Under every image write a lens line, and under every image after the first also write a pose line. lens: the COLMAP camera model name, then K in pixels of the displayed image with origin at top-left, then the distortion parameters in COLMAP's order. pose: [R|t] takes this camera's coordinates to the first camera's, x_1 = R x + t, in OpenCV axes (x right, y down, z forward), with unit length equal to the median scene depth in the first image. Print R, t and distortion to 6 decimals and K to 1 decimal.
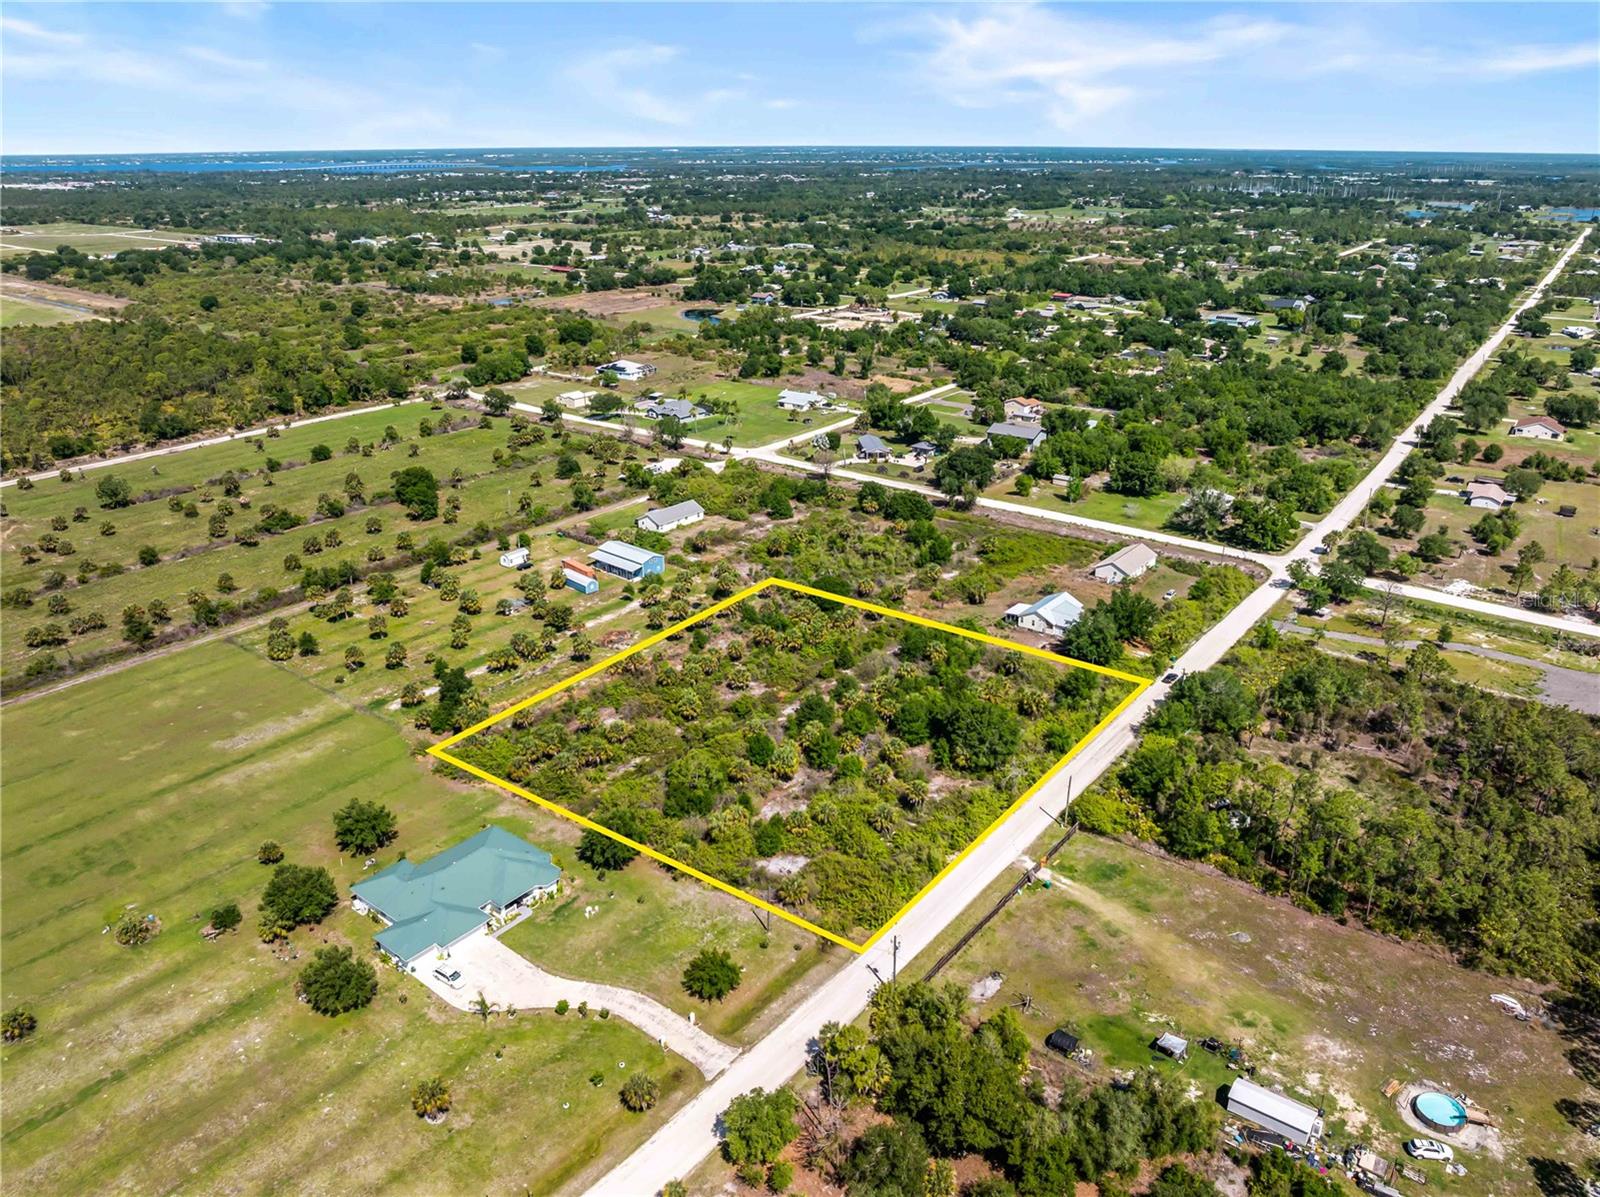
lens RADIAL K [[1139.0, 0, 800.0], [0, 1139.0, 601.0], [0, 0, 1]] dist [-0.033754, -0.013616]
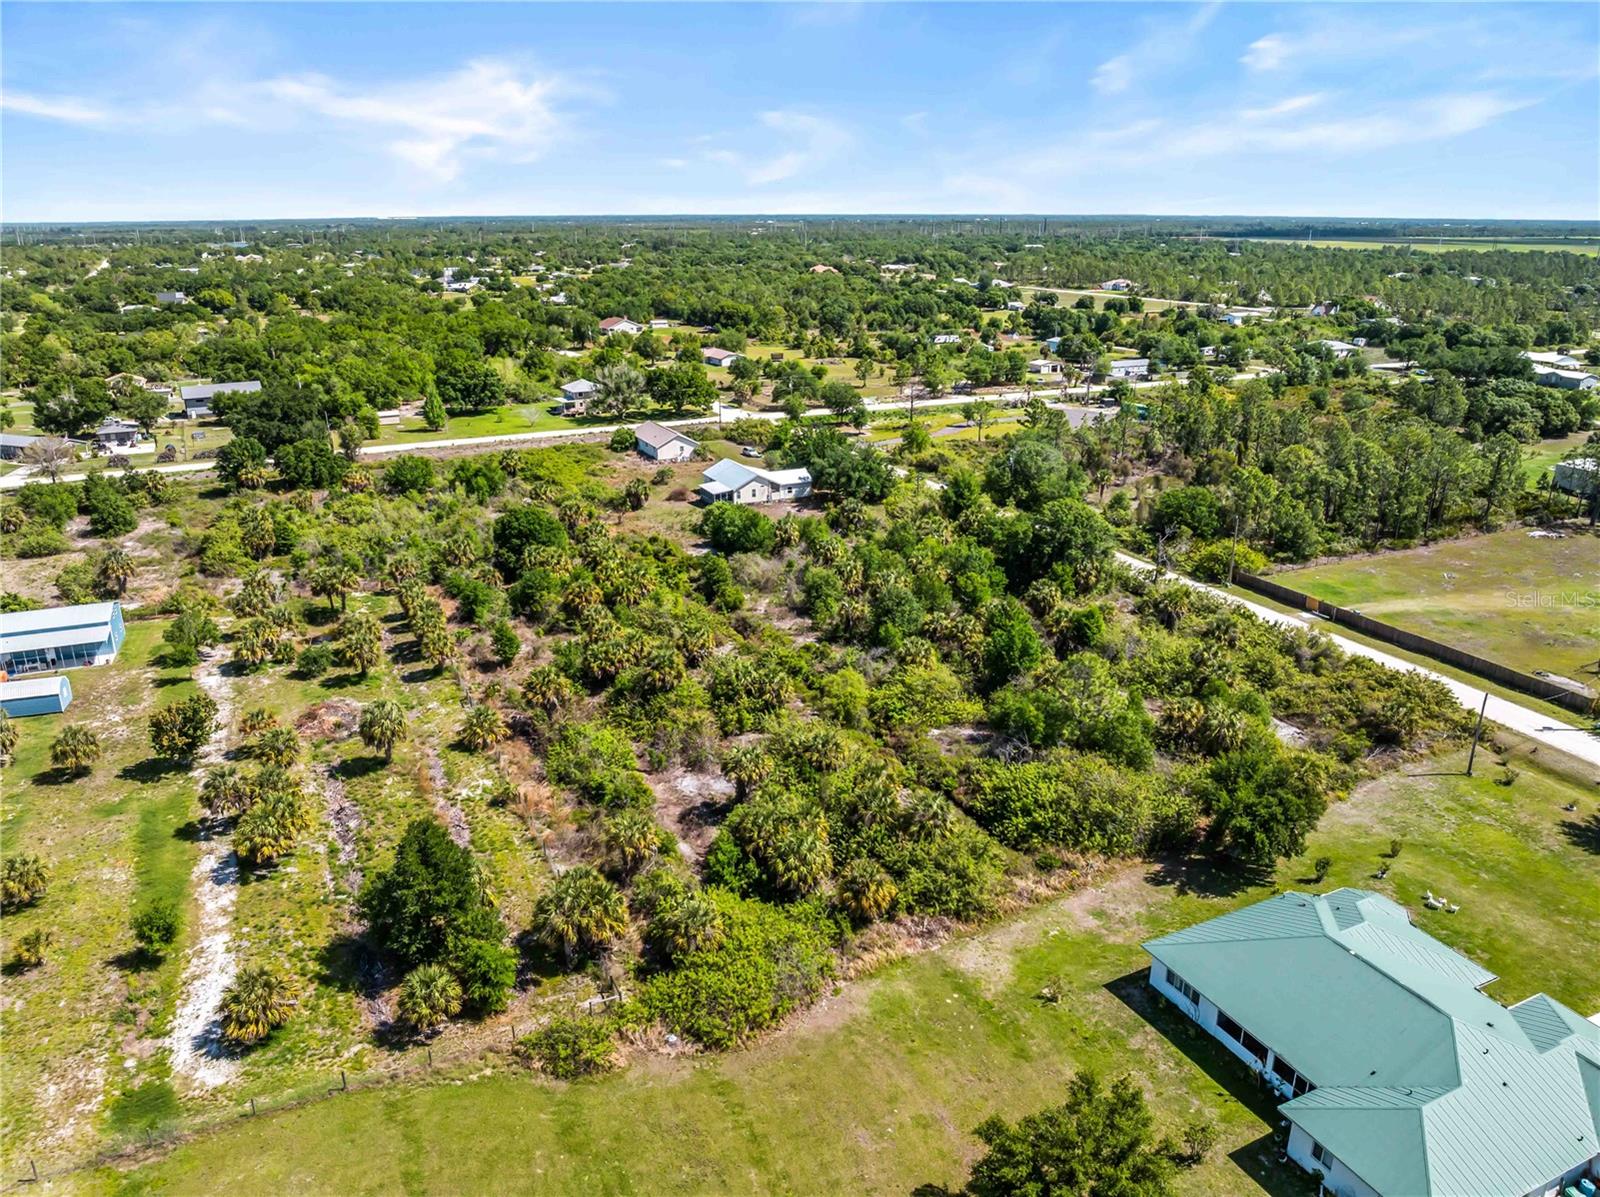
lens RADIAL K [[1139.0, 0, 802.3], [0, 1139.0, 603.6], [0, 0, 1]] dist [-0.033754, -0.013616]
pose [[0.443921, -0.297255, 0.845325, -0.434958], [0.337606, 0.929339, 0.149504, -0.014012], [-0.830034, 0.219019, 0.512908, 0.591269]]
